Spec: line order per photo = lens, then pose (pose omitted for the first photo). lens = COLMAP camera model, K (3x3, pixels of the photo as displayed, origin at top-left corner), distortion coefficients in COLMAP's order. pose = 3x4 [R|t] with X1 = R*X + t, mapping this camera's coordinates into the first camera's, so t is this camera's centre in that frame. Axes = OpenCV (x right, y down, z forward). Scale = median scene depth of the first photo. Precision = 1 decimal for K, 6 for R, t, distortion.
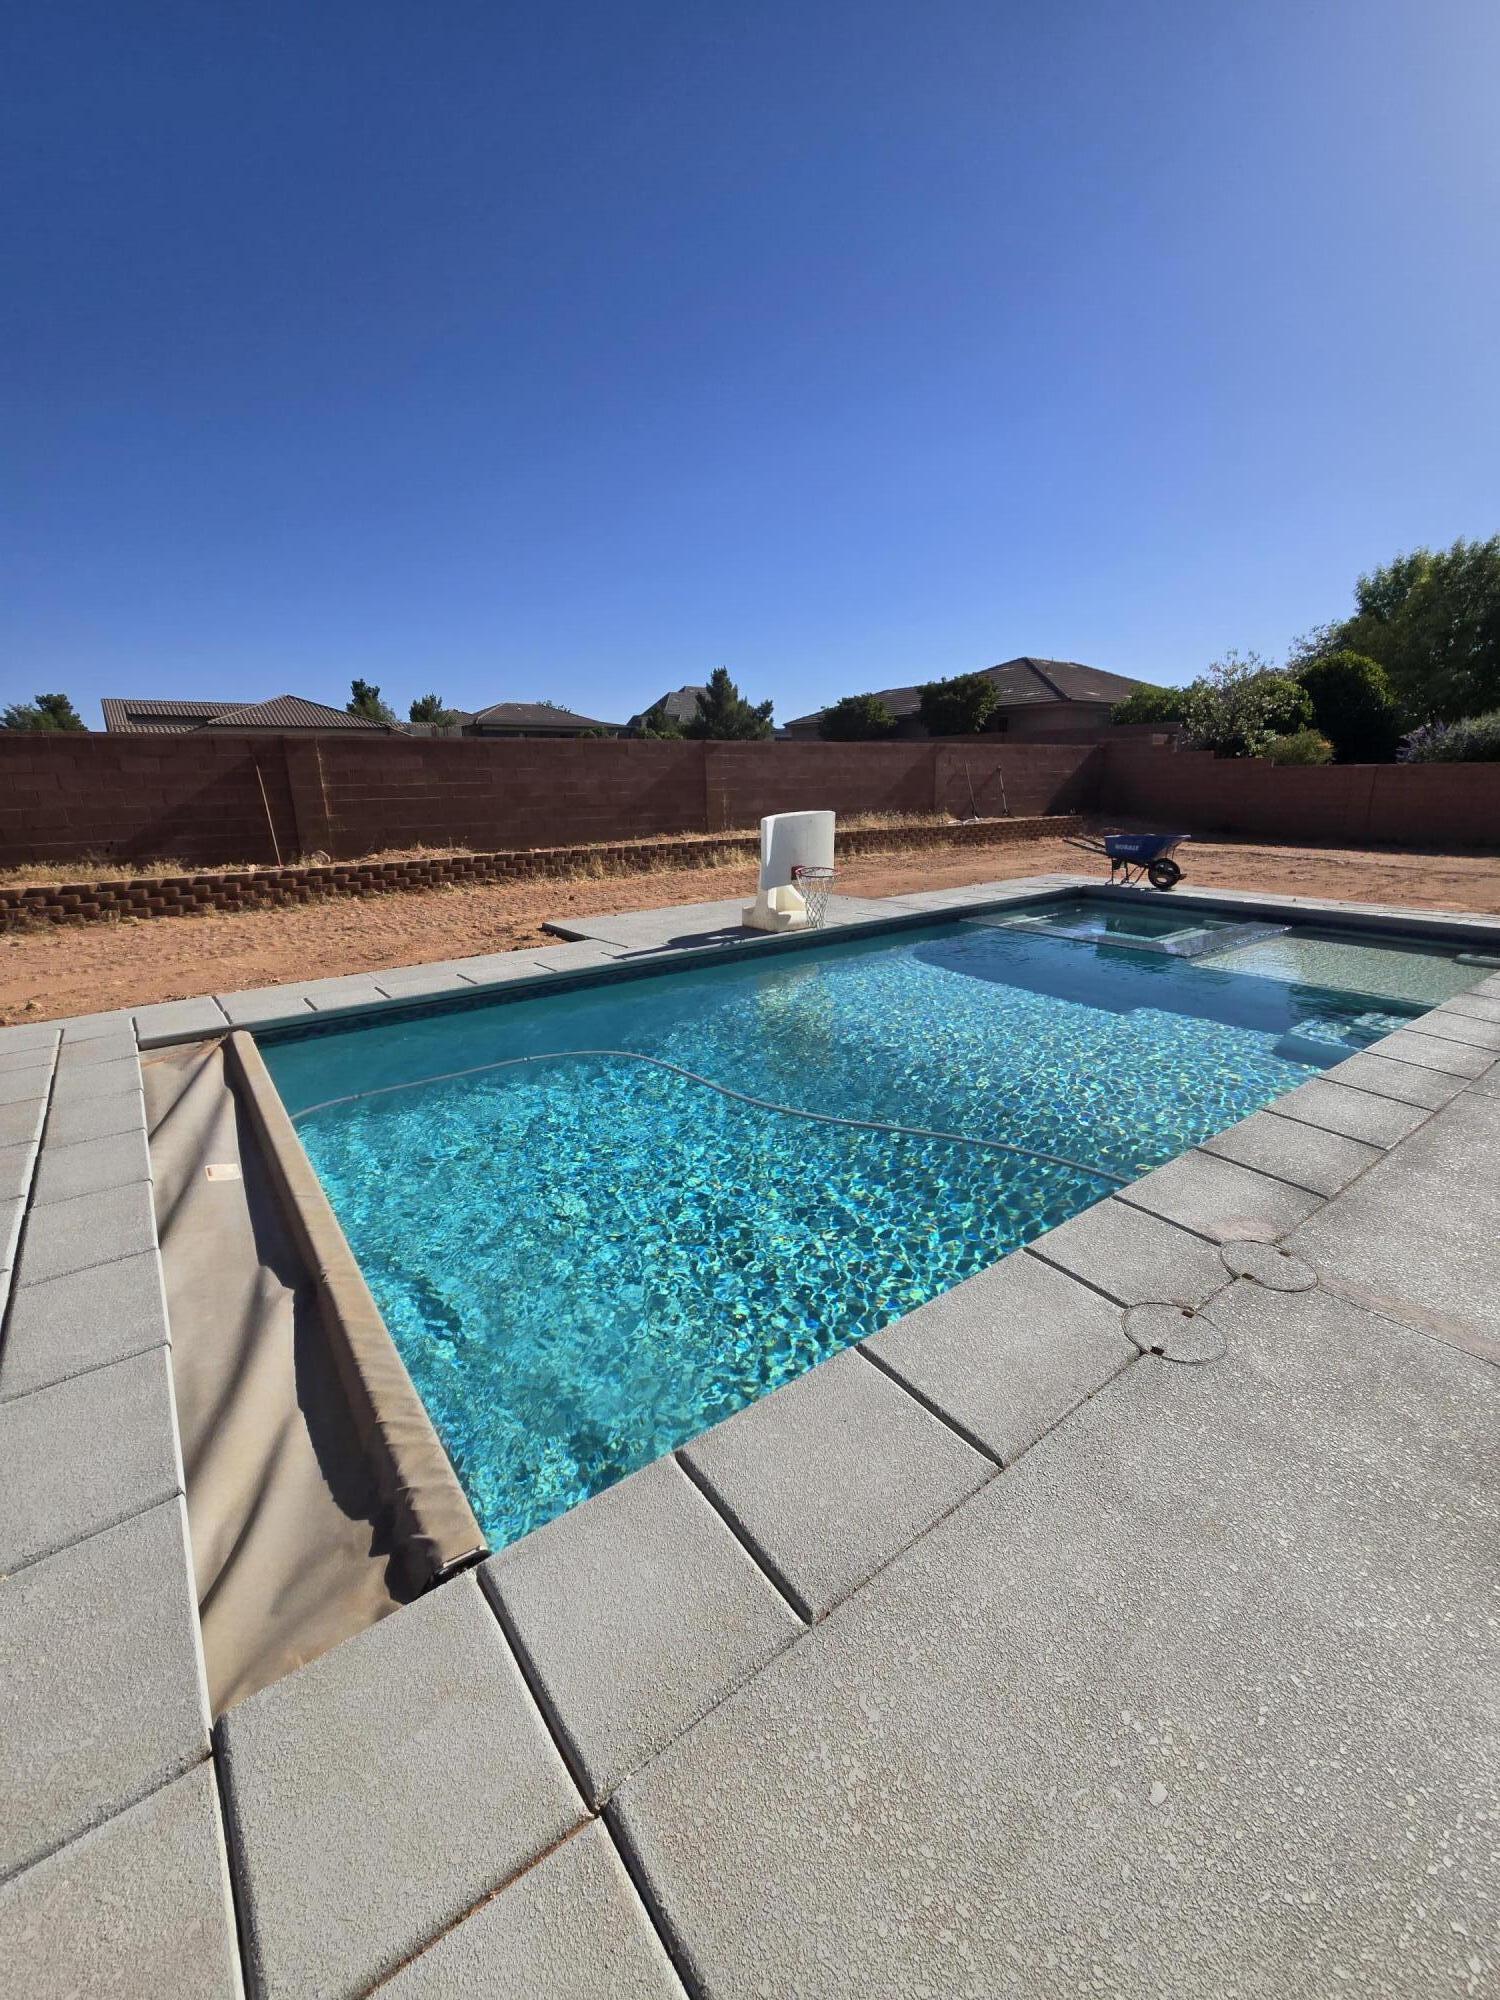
lens RADIAL K [[820.5, 0, 756.1], [0, 820.5, 988.6], [0, 0, 1]] dist [0.004304, -0.001171]
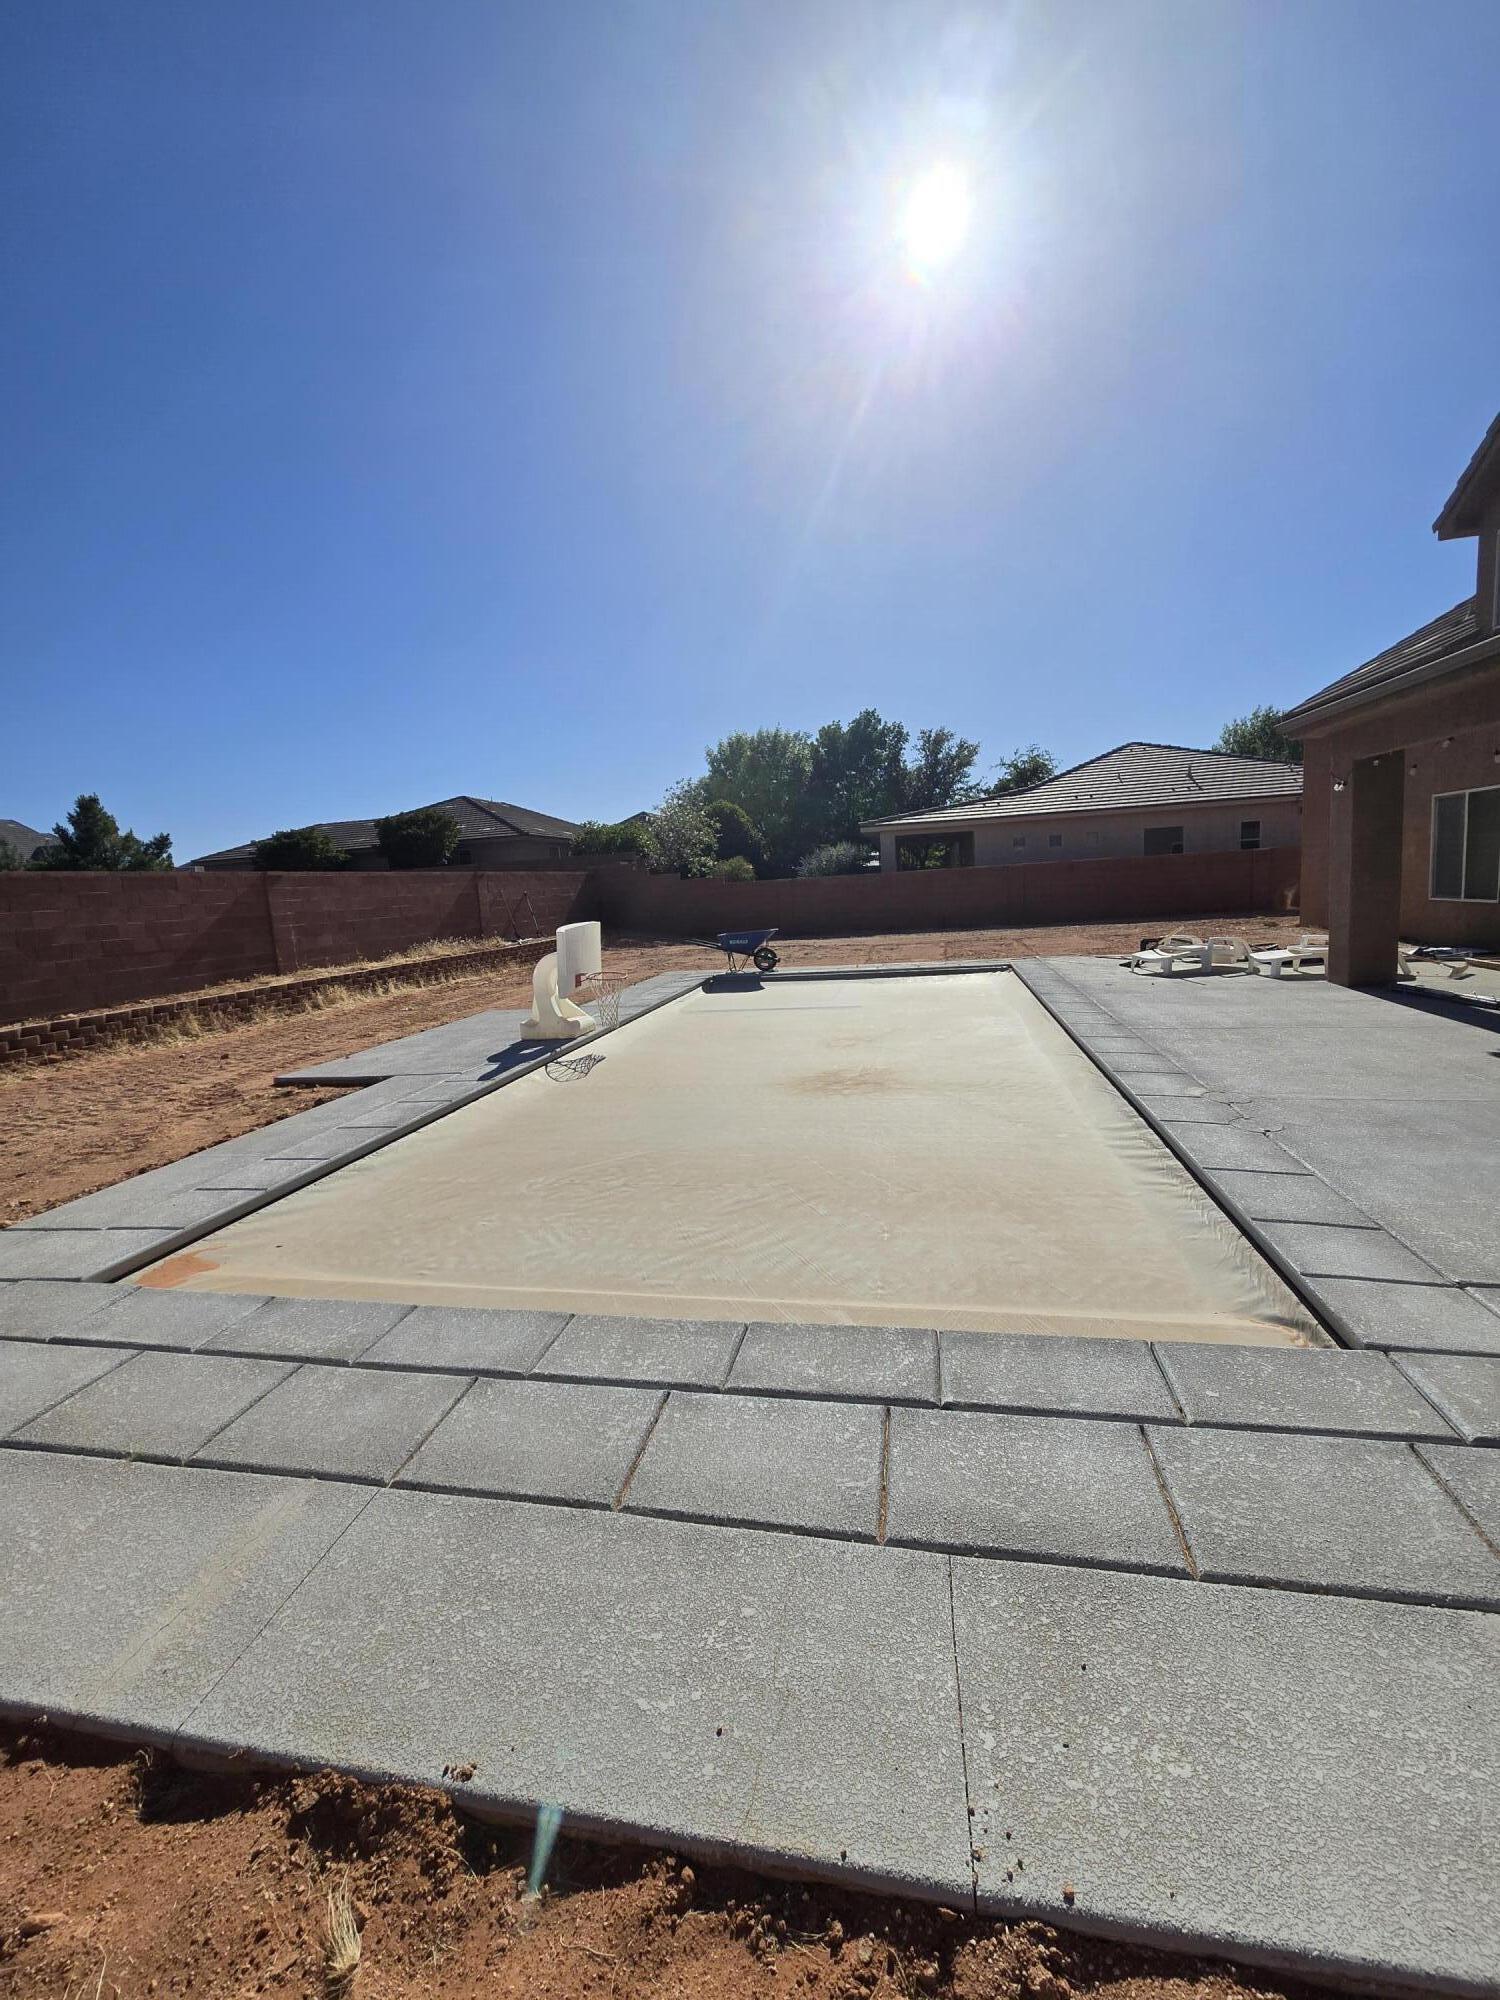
lens RADIAL K [[820.5, 0, 752.2], [0, 820.5, 993.5], [0, 0, 1]] dist [0.004304, -0.001171]
pose [[0.758159, -0.119309, 0.641062, -0.206478], [0.213996, 0.974194, -0.071776, -0.000099], [-0.615955, 0.191602, 0.764125, 0.024260]]
